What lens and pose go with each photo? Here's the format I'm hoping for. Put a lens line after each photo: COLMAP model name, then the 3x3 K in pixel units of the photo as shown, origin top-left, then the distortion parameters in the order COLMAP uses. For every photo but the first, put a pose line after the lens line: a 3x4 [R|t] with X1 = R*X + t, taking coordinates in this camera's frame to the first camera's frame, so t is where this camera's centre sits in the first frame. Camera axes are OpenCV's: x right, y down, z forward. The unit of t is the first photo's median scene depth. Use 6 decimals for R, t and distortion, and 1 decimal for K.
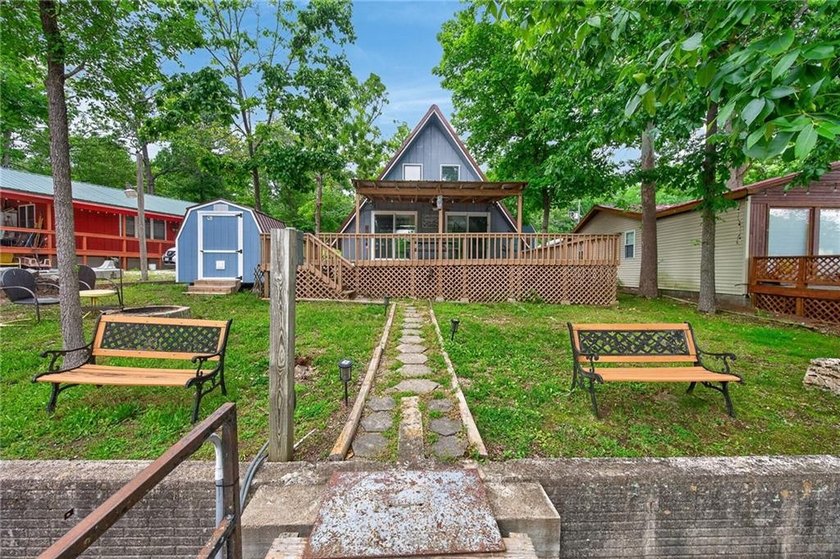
lens RADIAL K [[328.9, 0, 419.1], [0, 328.9, 277.2], [0, 0, 1]] dist [-0.001770, -0.000204]
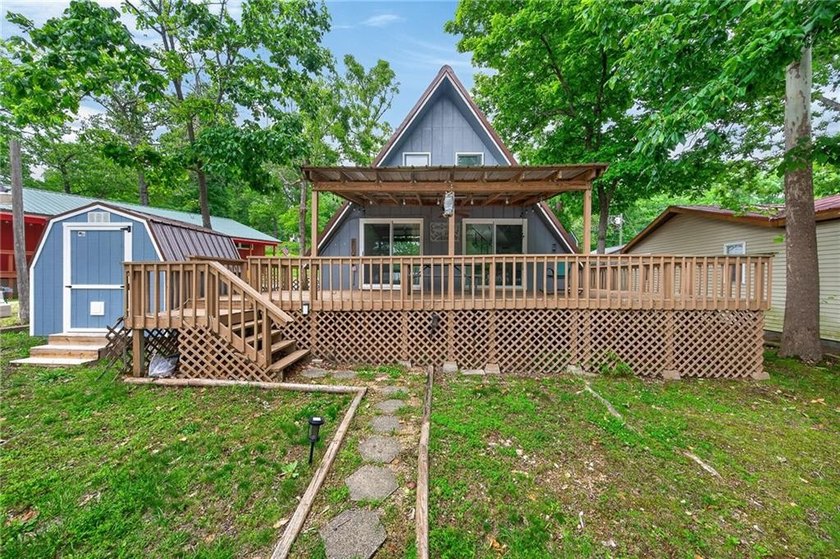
lens RADIAL K [[328.9, 0, 419.0], [0, 328.9, 281.4], [0, 0, 1]] dist [-0.001770, -0.000204]
pose [[0.997804, 0.000026, -0.066238, 0.038858], [-0.000476, 0.999977, -0.006767, -0.069019], [0.066236, 0.006784, 0.997781, 0.338672]]
